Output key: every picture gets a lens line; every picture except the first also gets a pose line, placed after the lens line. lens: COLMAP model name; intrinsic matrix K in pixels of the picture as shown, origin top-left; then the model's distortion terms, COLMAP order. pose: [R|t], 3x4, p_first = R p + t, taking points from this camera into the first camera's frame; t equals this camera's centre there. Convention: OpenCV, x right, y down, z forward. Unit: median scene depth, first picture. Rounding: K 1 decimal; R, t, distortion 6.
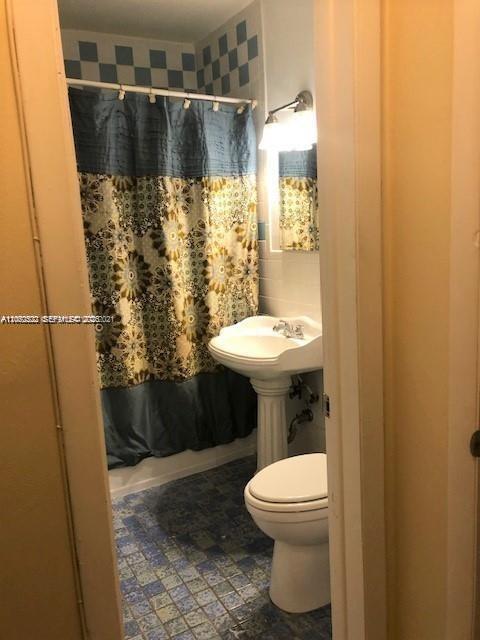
lens RADIAL K [[510.5, 0, 240.0], [0, 510.5, 320.0], [0, 0, 1]] dist [0.008269, 0.002418]
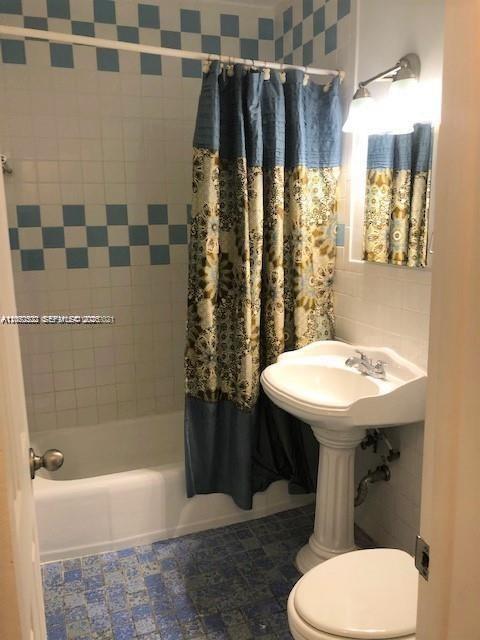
lens RADIAL K [[510.5, 0, 240.0], [0, 510.5, 320.0], [0, 0, 1]] dist [0.008269, 0.002418]
pose [[0.986760, 0.065845, -0.148220, 0.016287], [-0.064326, 0.997816, 0.015024, -0.046384], [0.148886, -0.005290, 0.988840, 0.197254]]
